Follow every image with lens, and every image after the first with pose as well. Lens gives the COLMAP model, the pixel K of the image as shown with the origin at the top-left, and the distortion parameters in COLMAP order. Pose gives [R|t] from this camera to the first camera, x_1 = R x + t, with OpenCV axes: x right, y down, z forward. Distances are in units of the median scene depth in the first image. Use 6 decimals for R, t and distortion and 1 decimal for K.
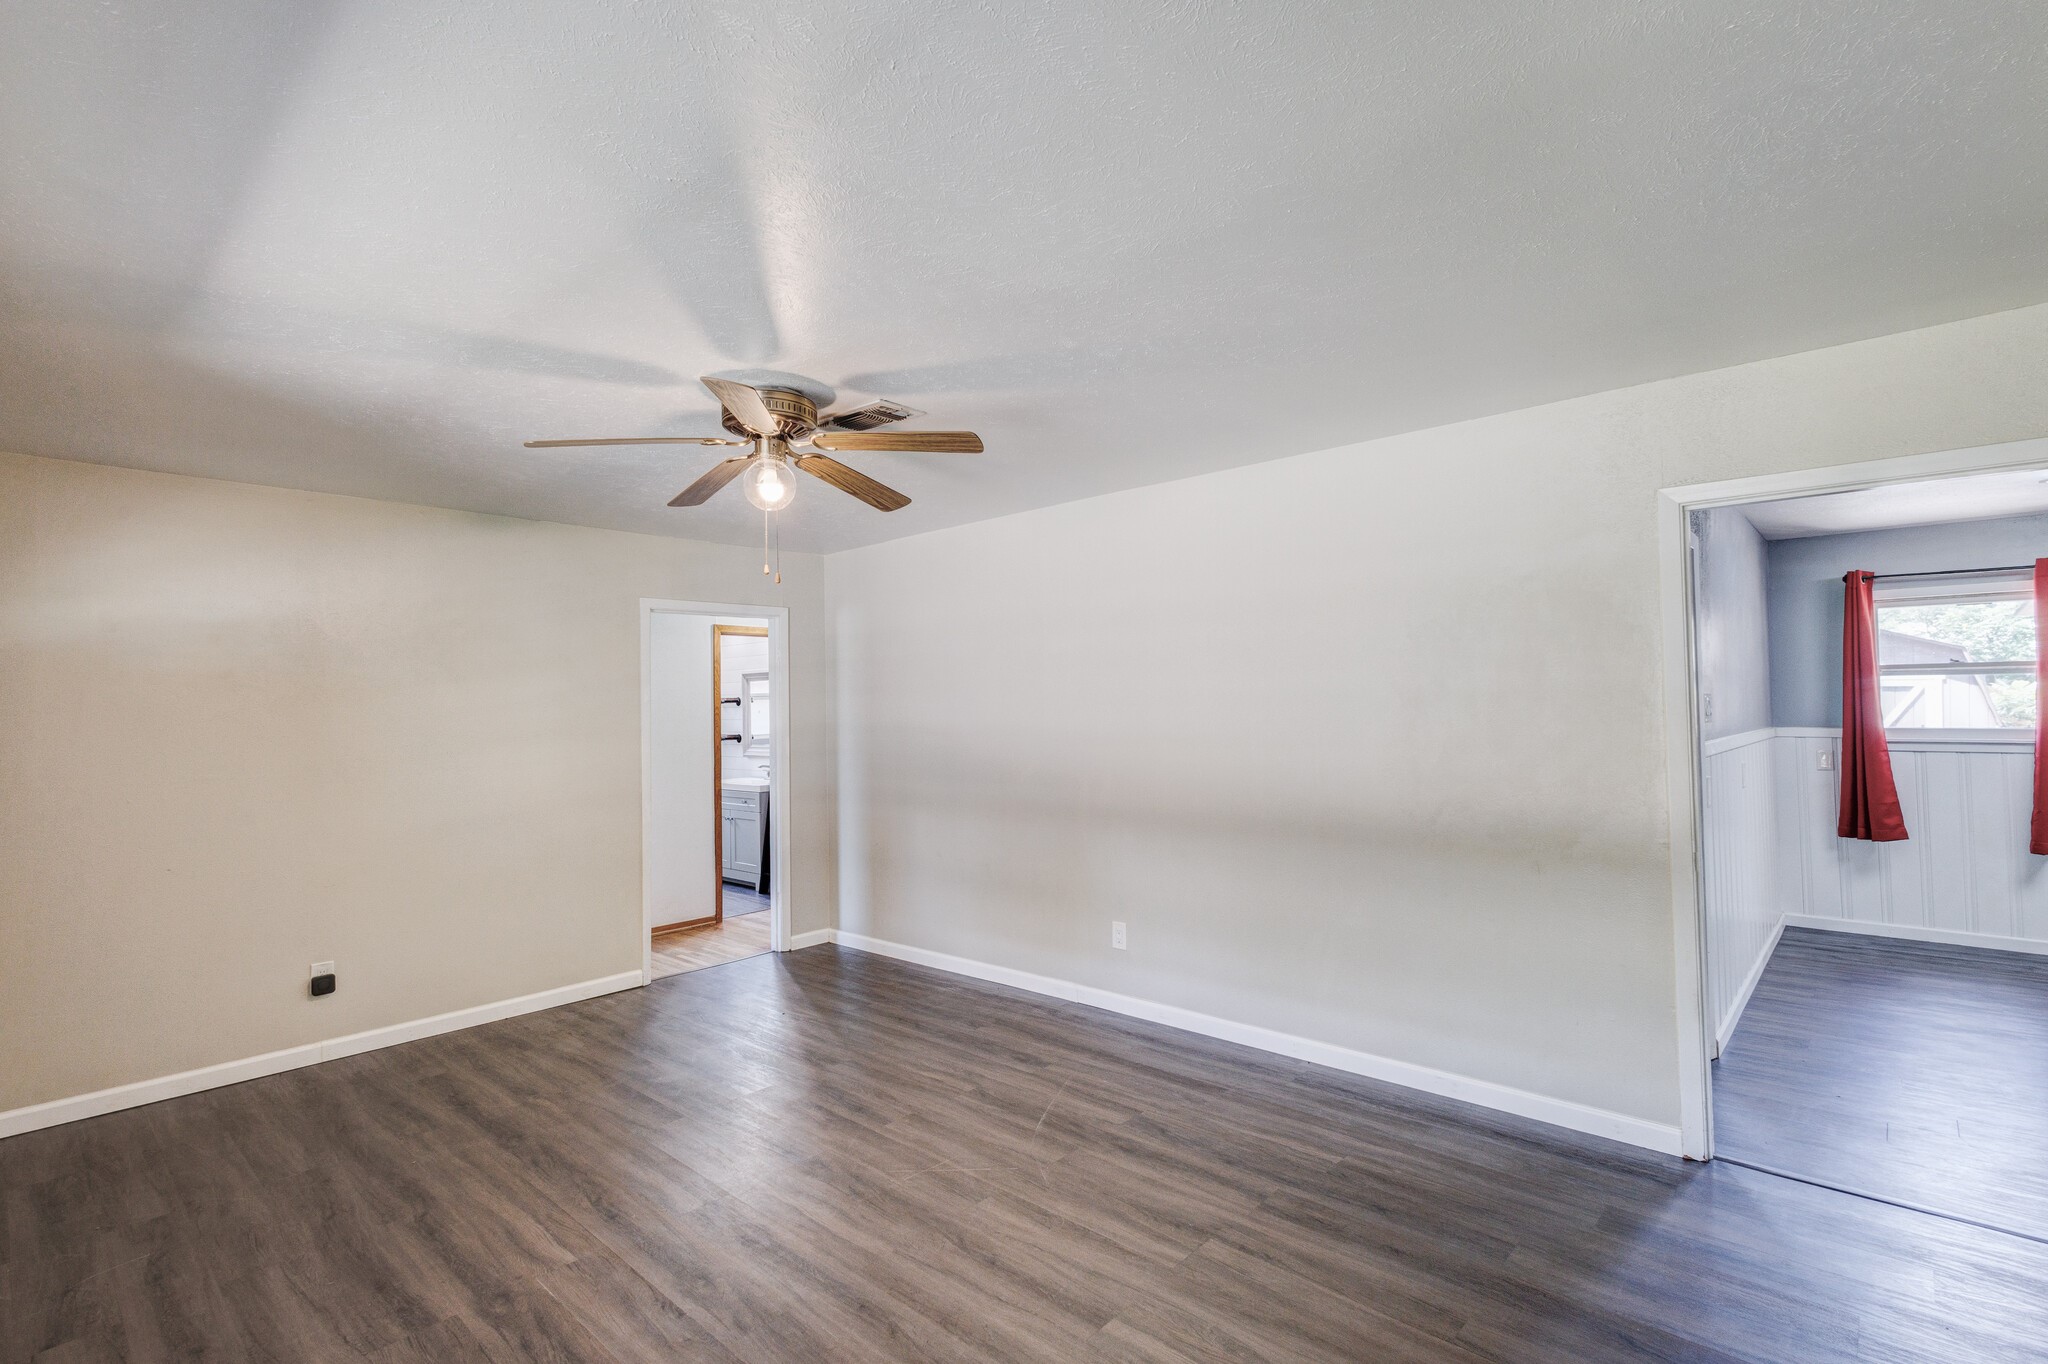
lens RADIAL K [[951.1, 0, 1026.8], [0, 951.1, 679.2], [0, 0, 1]] dist [0.017468, -0.006445]
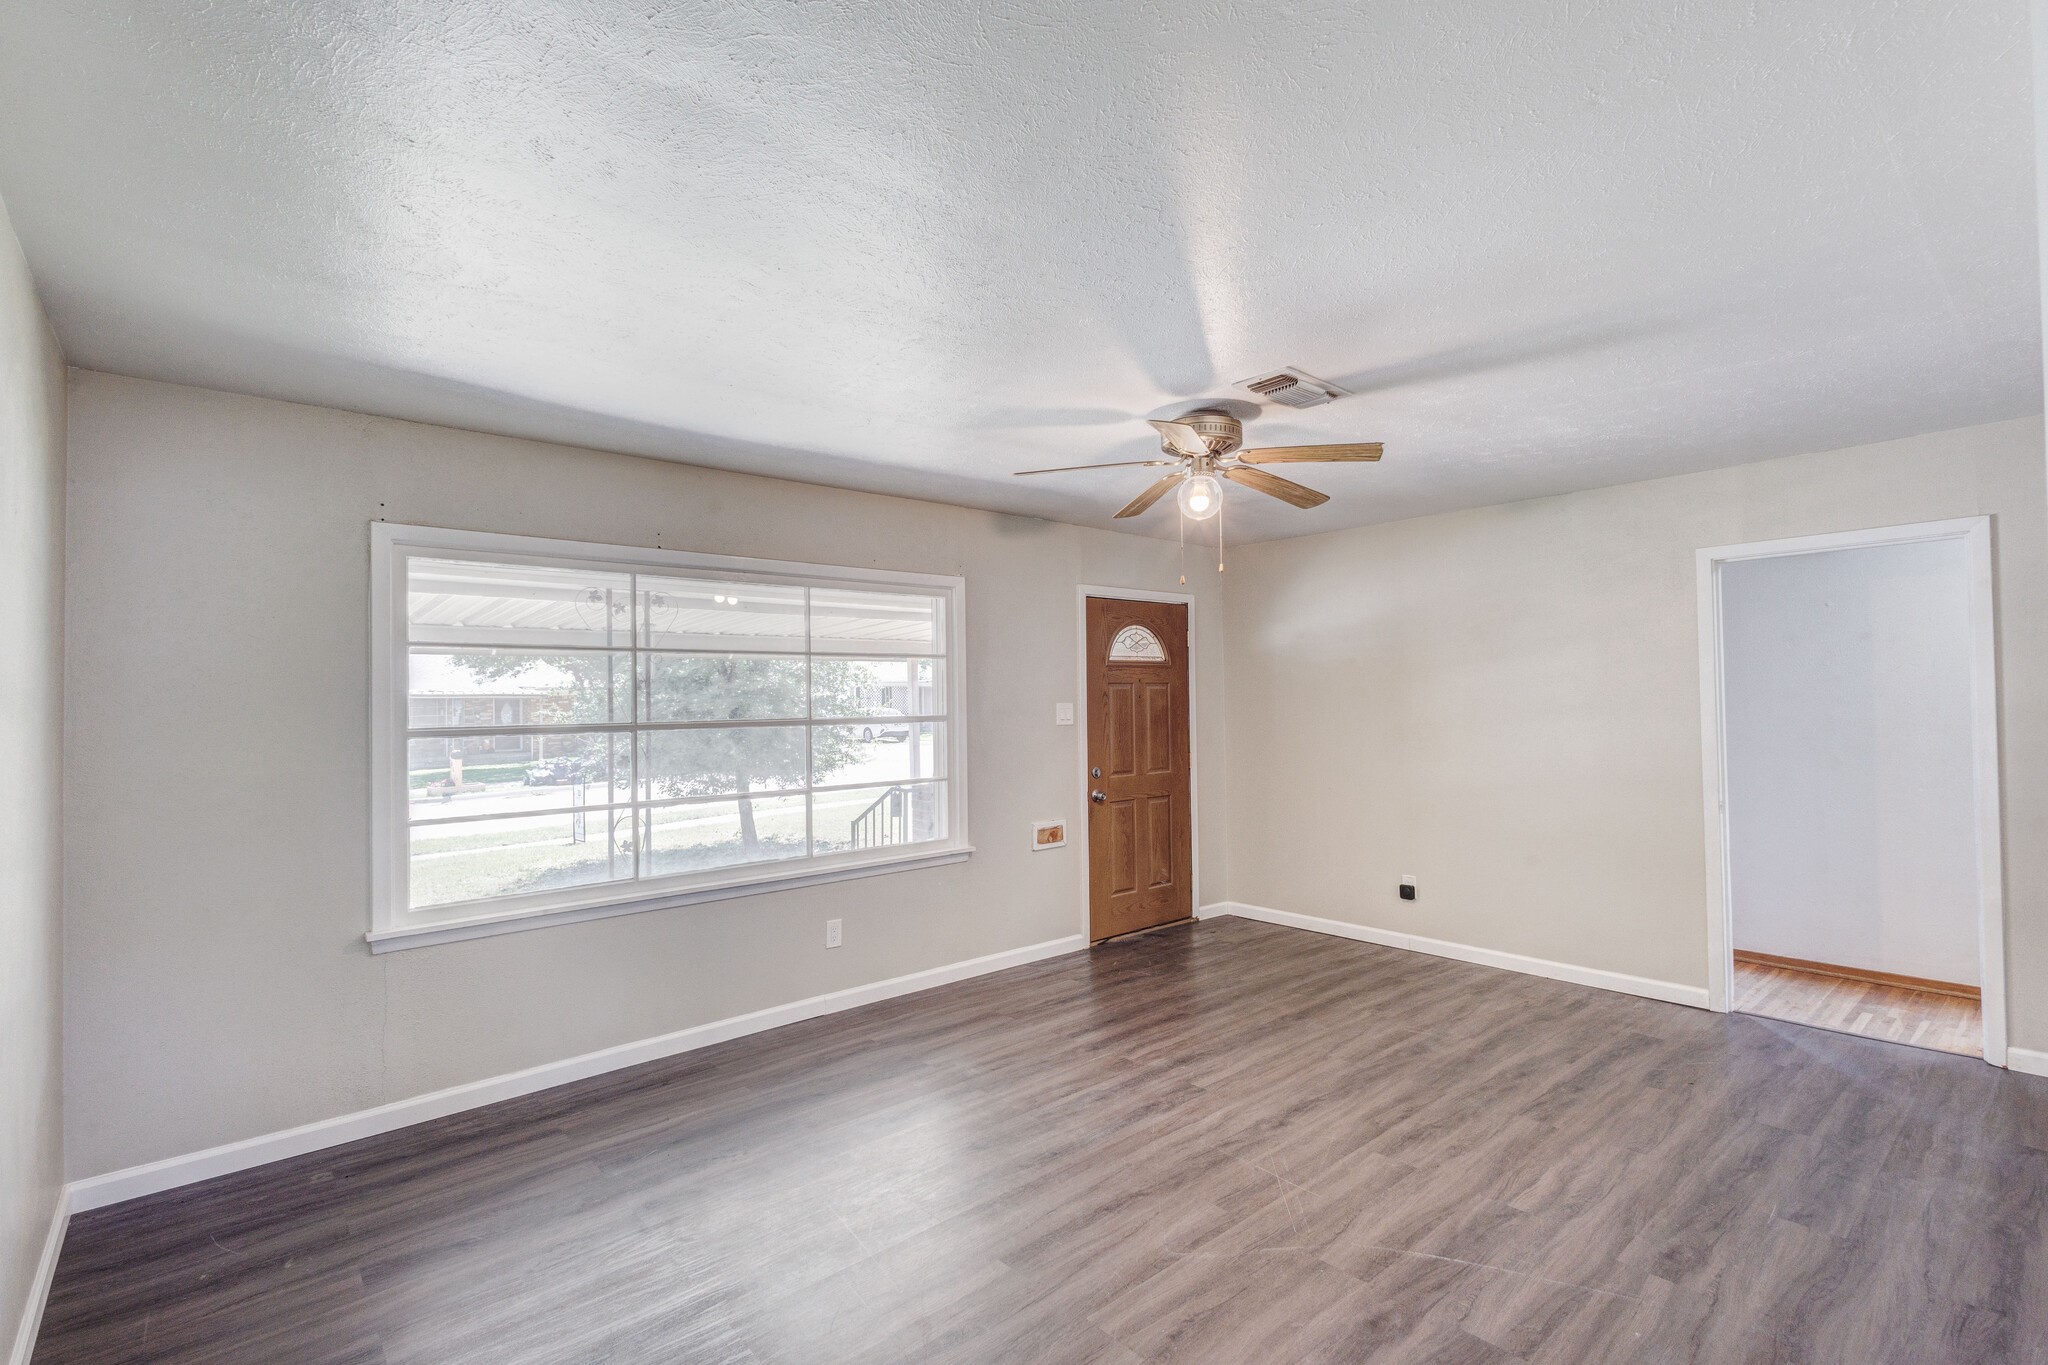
lens RADIAL K [[940.5, 0, 1024.0], [0, 940.5, 682.5], [0, 0, 1]] dist [0.006226, -0.000505]
pose [[-0.116105, 0.001422, -0.993236, 0.732664], [0.044409, 0.999006, -0.003761, 0.012382], [0.992244, -0.044545, -0.116053, 0.752839]]
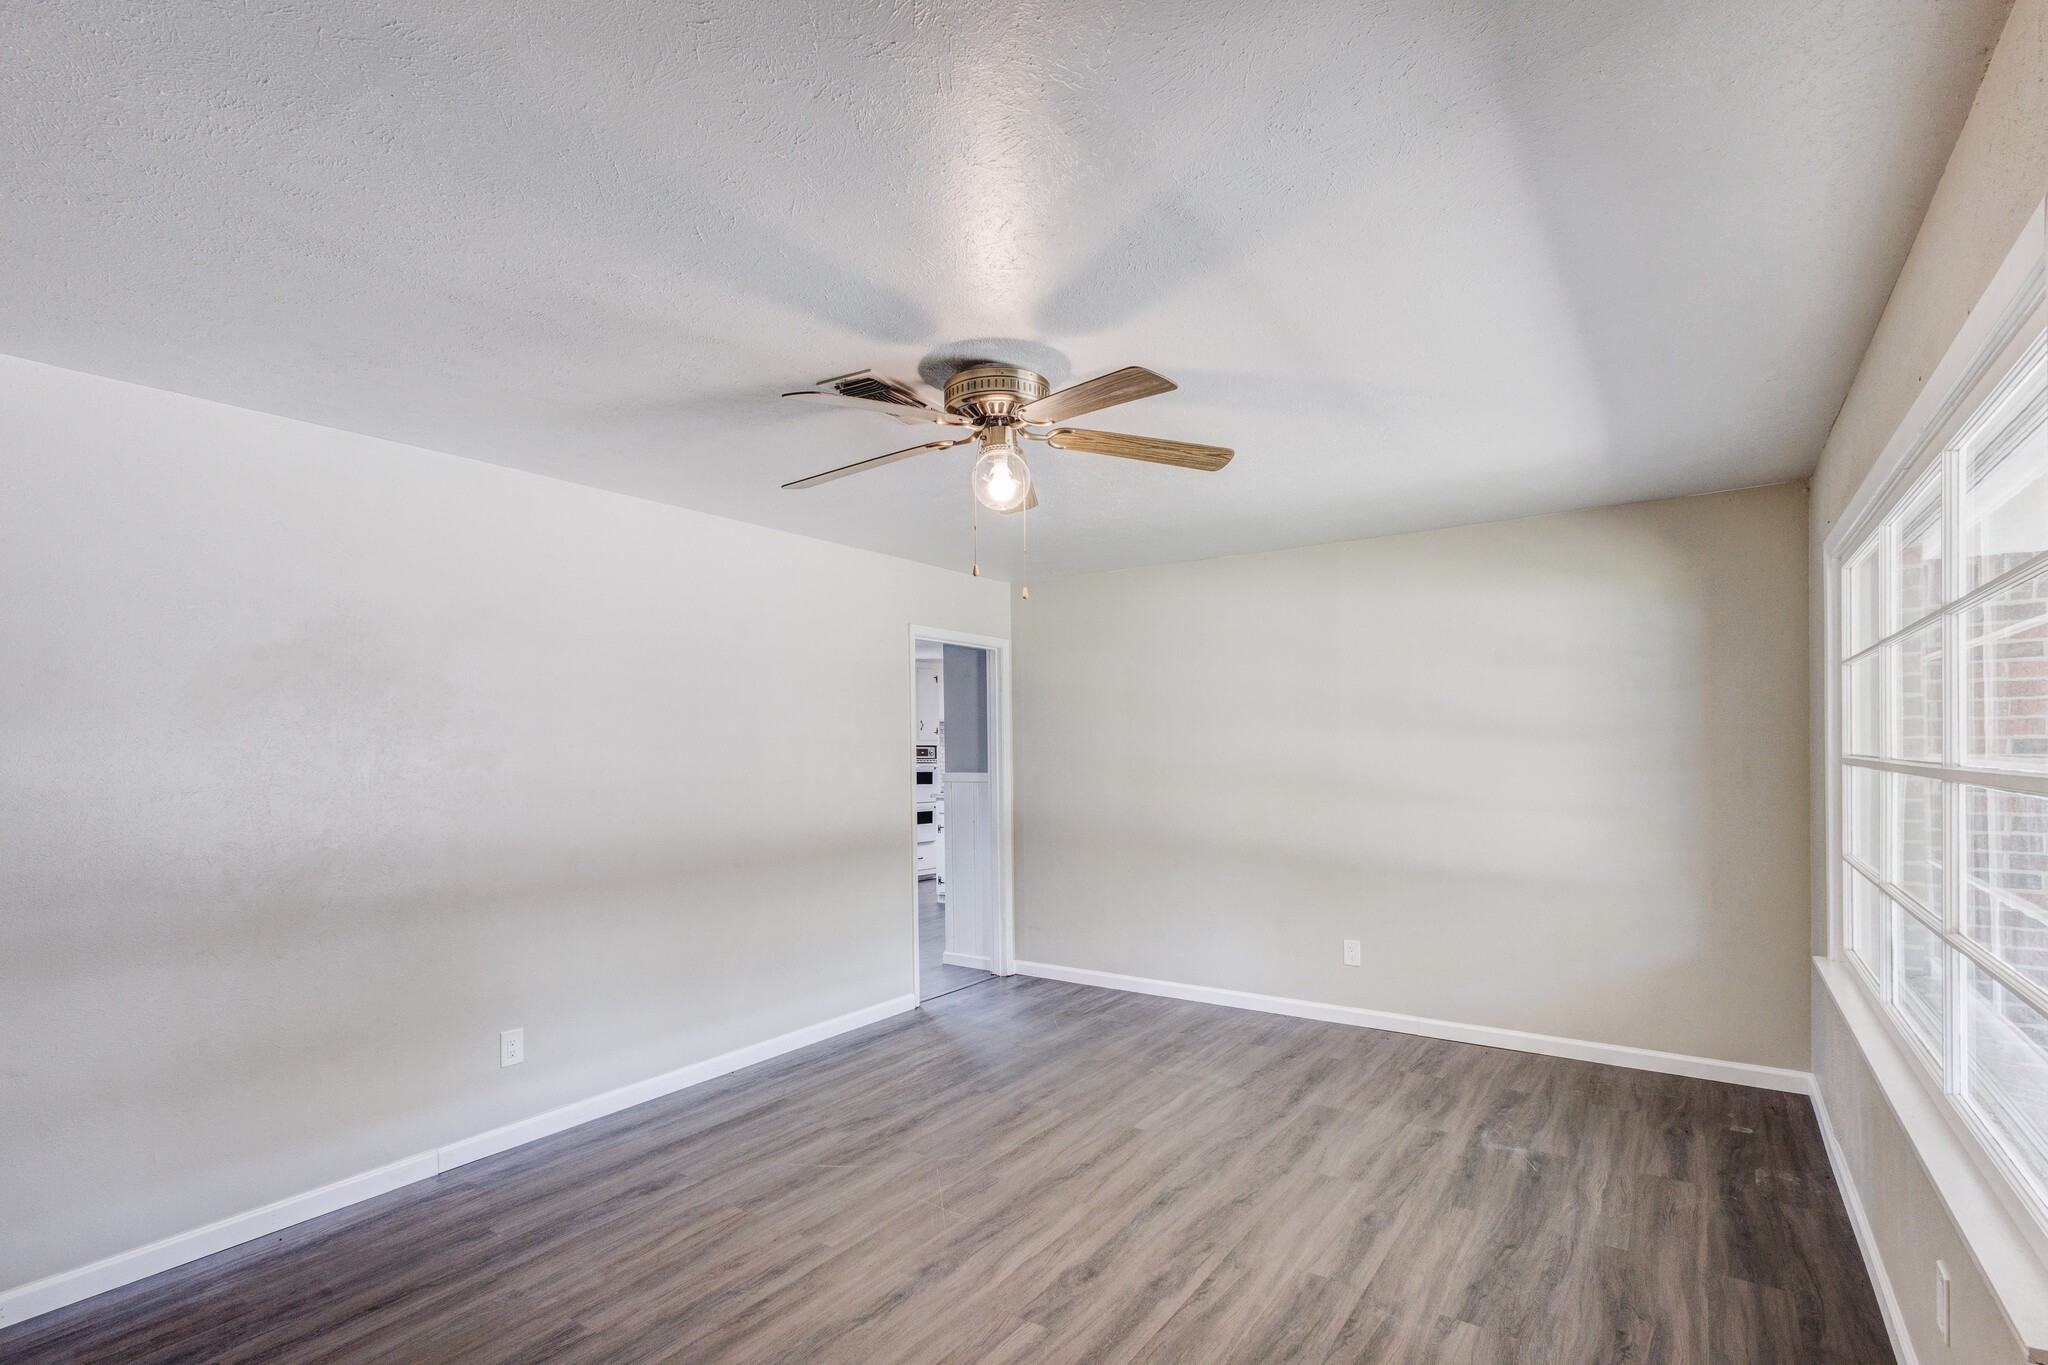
lens RADIAL K [[964.0, 0, 1030.8], [0, 964.0, 759.2], [0, 0, 1]] dist [0.002207, 0.000025]
pose [[-0.137236, 0.009097, 0.990497, -0.948357], [-0.011127, 0.999881, -0.010724, 0.052158], [-0.990476, -0.012493, -0.137118, 0.899985]]
